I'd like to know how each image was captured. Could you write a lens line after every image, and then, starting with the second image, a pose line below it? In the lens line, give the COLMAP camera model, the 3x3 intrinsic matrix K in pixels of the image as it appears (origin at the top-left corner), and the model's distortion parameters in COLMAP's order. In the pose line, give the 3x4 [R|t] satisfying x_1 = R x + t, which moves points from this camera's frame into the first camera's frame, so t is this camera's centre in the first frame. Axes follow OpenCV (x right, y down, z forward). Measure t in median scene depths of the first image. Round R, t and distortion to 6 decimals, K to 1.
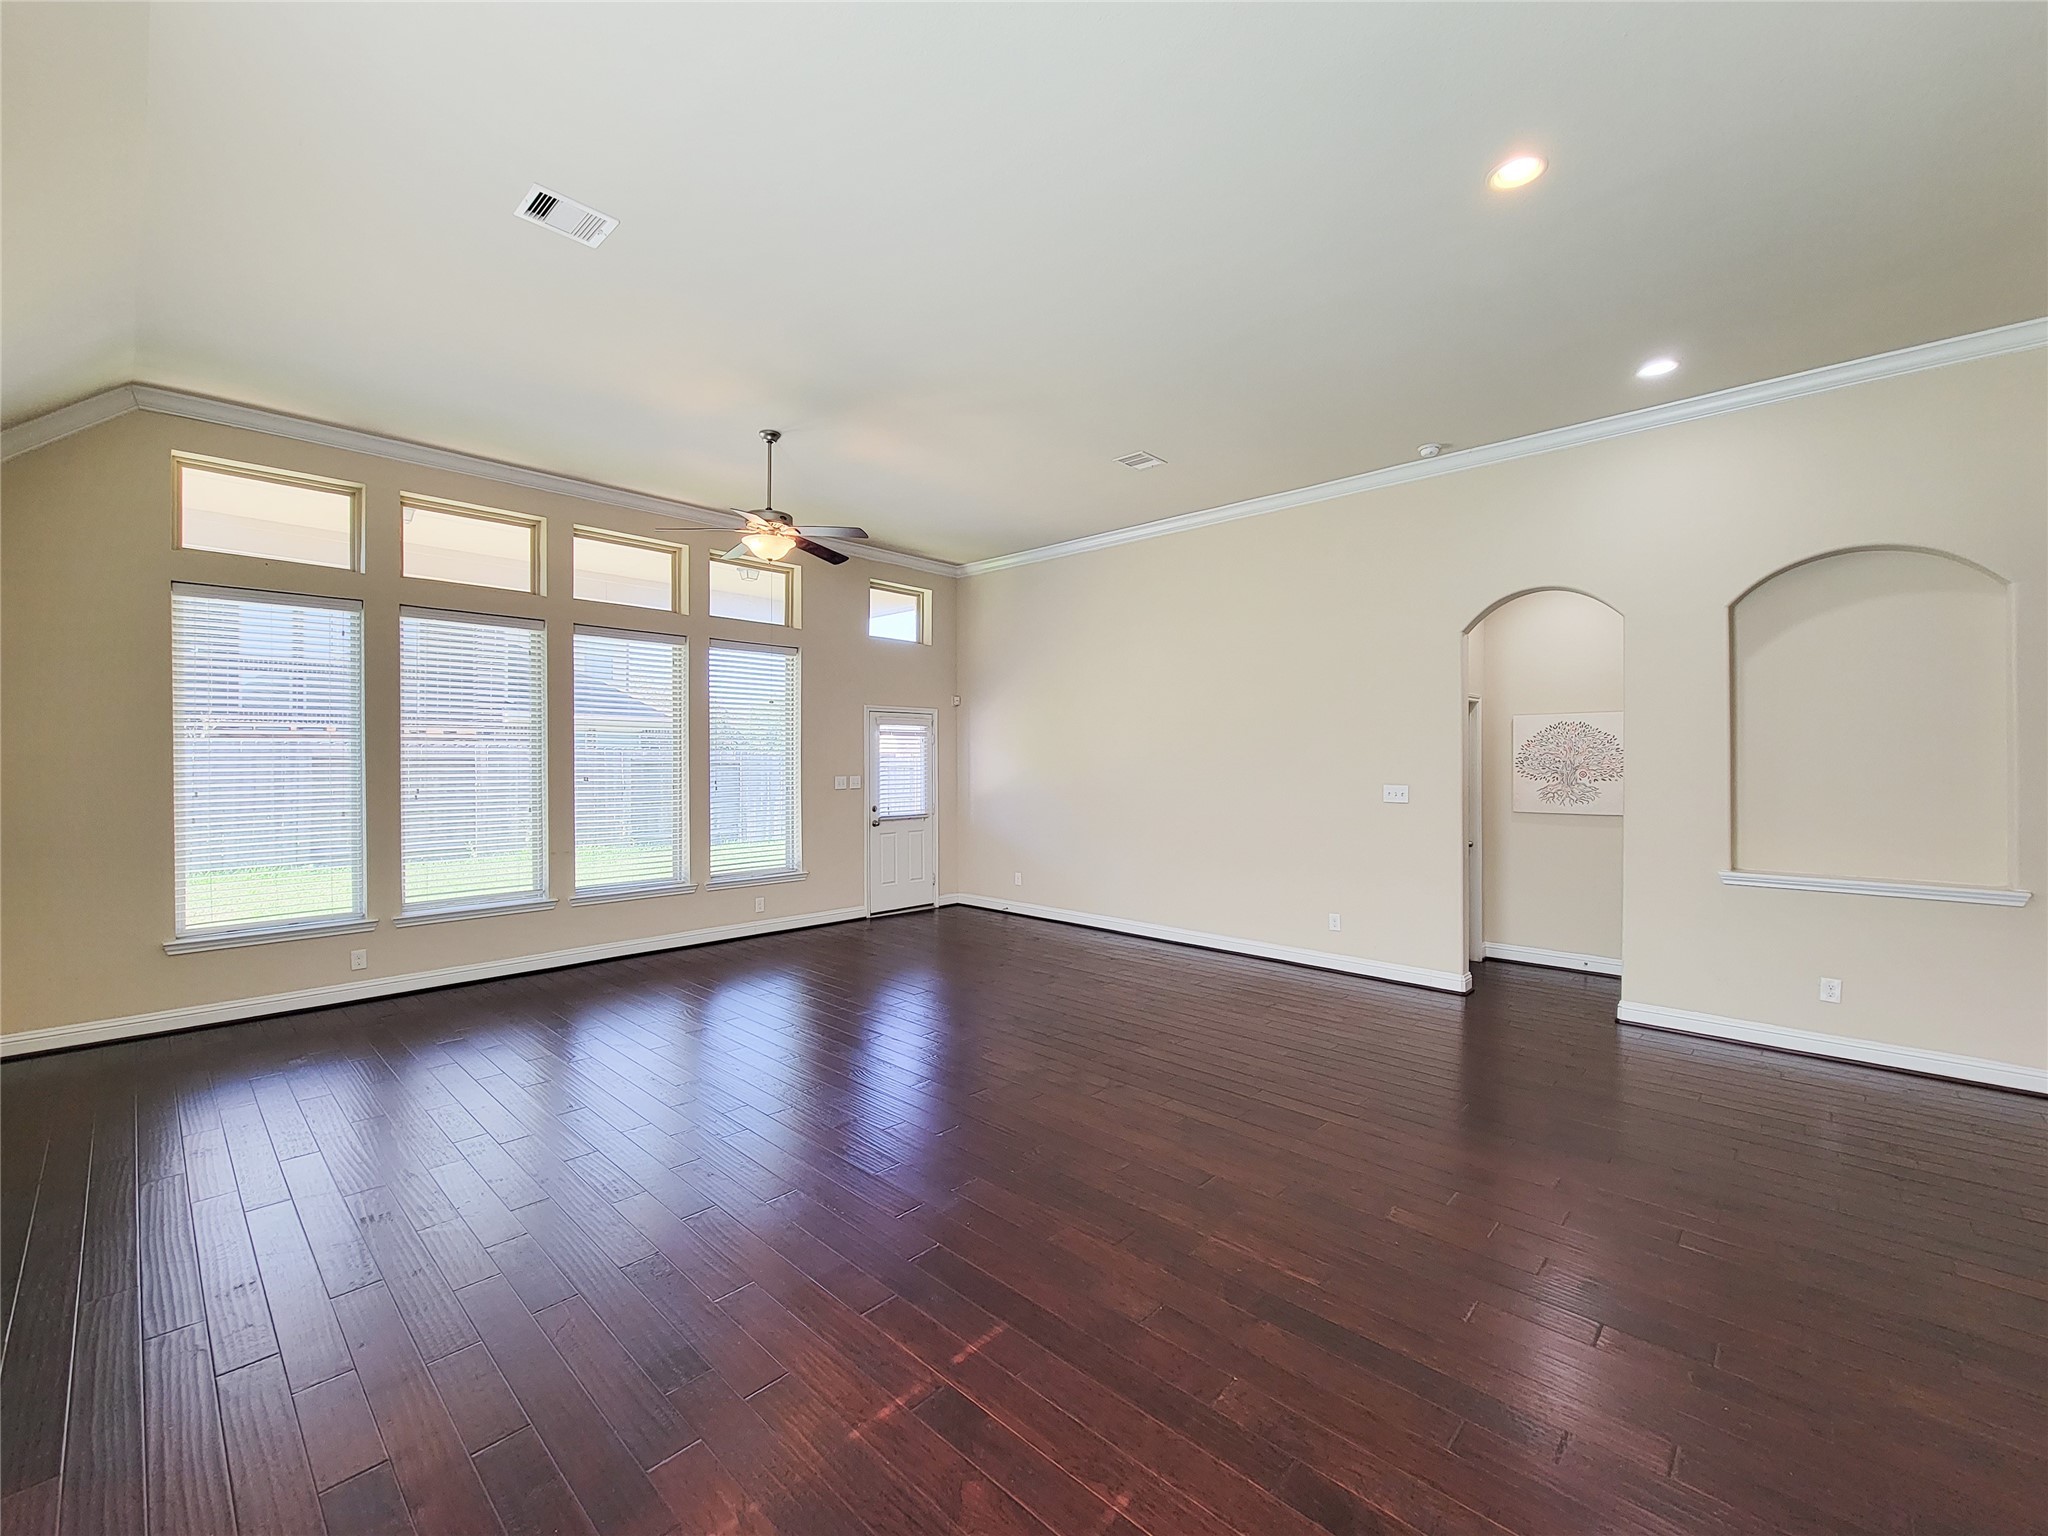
lens RADIAL K [[842.1, 0, 1041.8], [0, 842.1, 771.7], [0, 0, 1]] dist [0.005725, -0.003956]
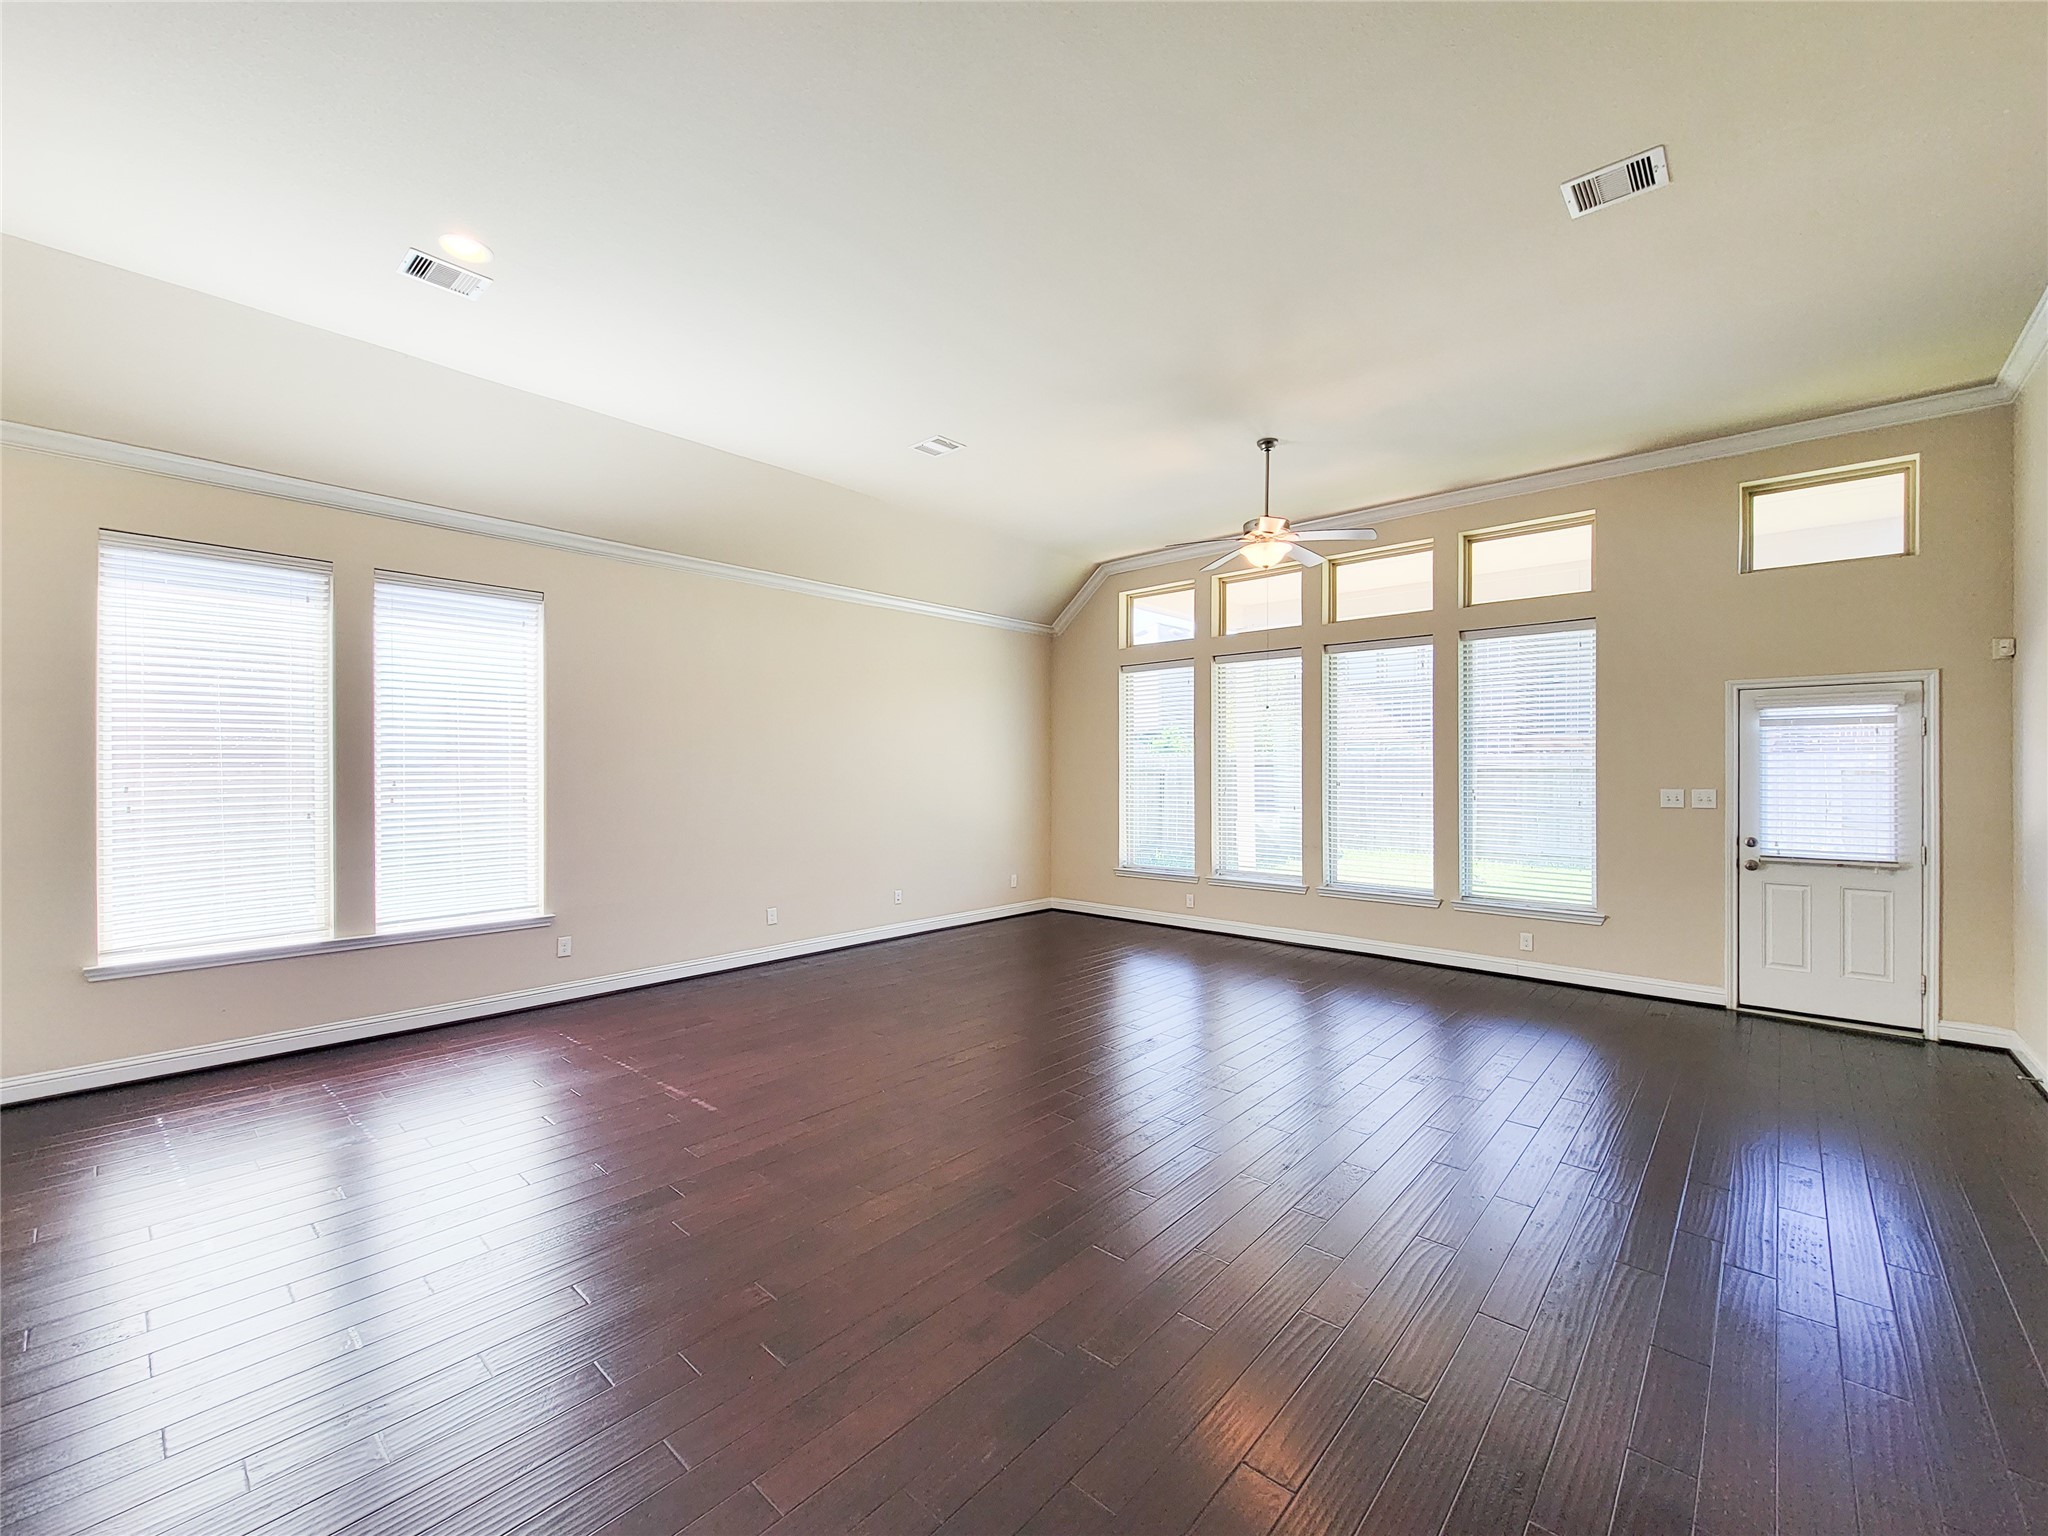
lens RADIAL K [[842.1, 0, 1033.6], [0, 842.1, 786.1], [0, 0, 1]] dist [0.005725, -0.003956]
pose [[0.015996, 0.021809, -0.999634, 0.433289], [-0.013438, 0.999676, 0.021595, -0.004873], [0.999782, 0.013087, 0.016284, 0.452229]]
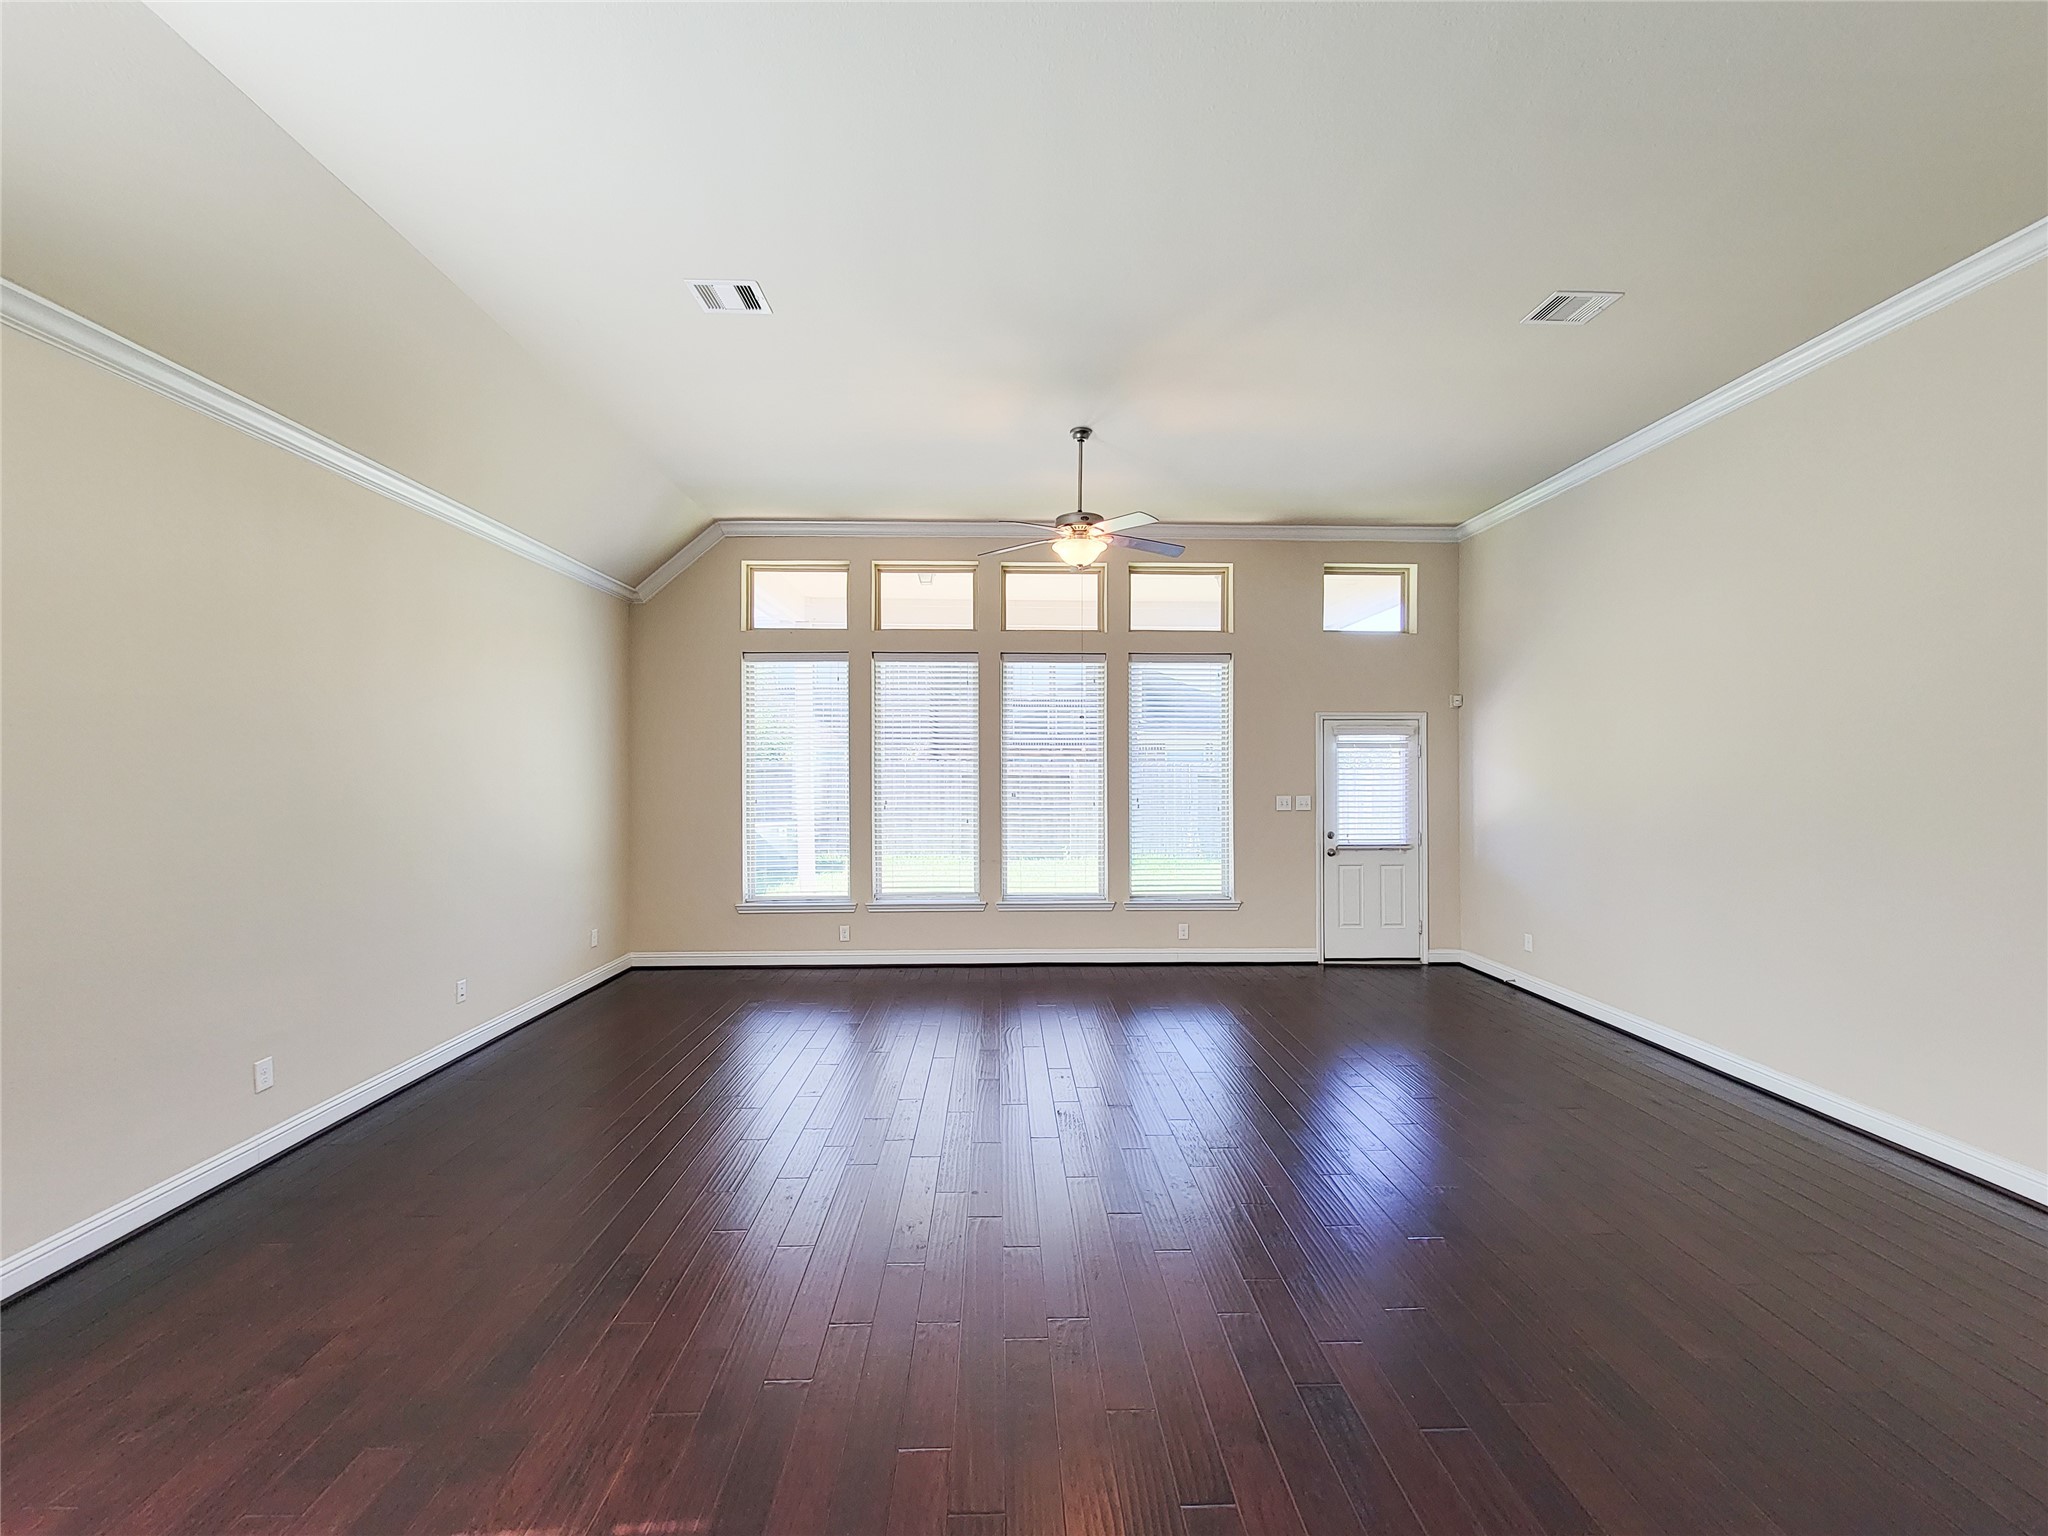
lens RADIAL K [[842.1, 0, 1033.1], [0, 842.1, 777.6], [0, 0, 1]] dist [0.005725, -0.003956]
pose [[0.704125, 0.000385, -0.710076, 0.192877], [-0.010239, 0.999901, -0.009612, -0.002275], [0.710003, 0.014039, 0.704059, 0.195581]]
